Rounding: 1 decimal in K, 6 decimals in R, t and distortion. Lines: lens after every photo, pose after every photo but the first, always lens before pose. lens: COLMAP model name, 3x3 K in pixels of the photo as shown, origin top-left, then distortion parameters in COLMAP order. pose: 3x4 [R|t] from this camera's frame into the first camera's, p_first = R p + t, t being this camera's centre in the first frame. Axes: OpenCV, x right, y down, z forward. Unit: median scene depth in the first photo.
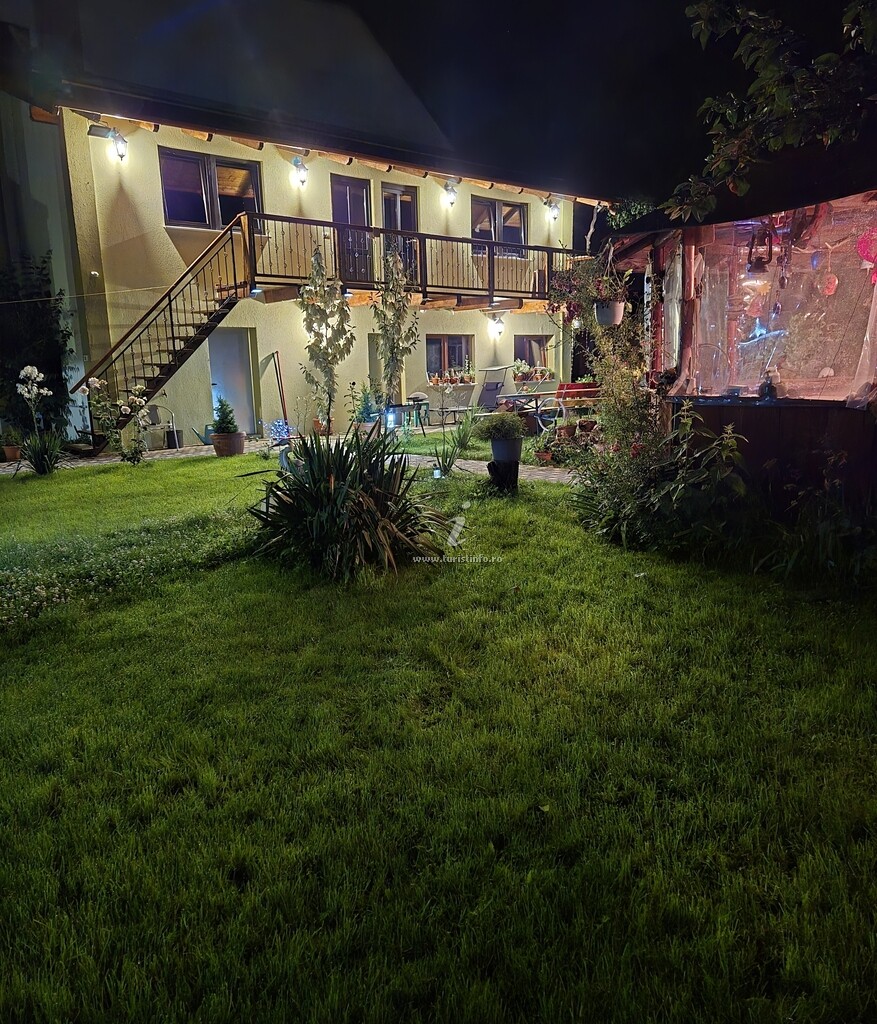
lens RADIAL K [[794.9, 0, 437.9], [0, 794.9, 528.8], [0, 0, 1]] dist [0.078936, -0.078075]
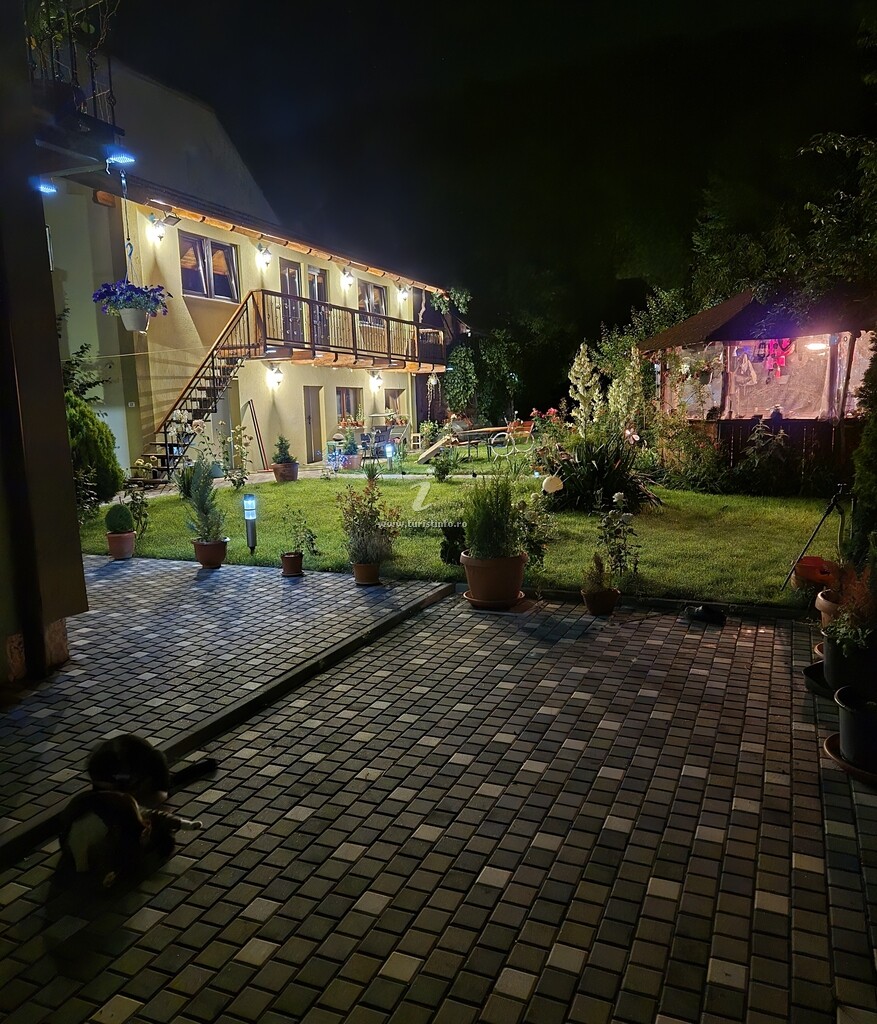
lens RADIAL K [[794.9, 0, 437.9], [0, 794.9, 528.8], [0, 0, 1]] dist [0.078936, -0.078075]
pose [[0.902435, -0.064227, 0.426012, -0.455237], [0.092172, 0.994713, -0.045284, 0.047138], [-0.420851, 0.080132, 0.903584, -0.170960]]
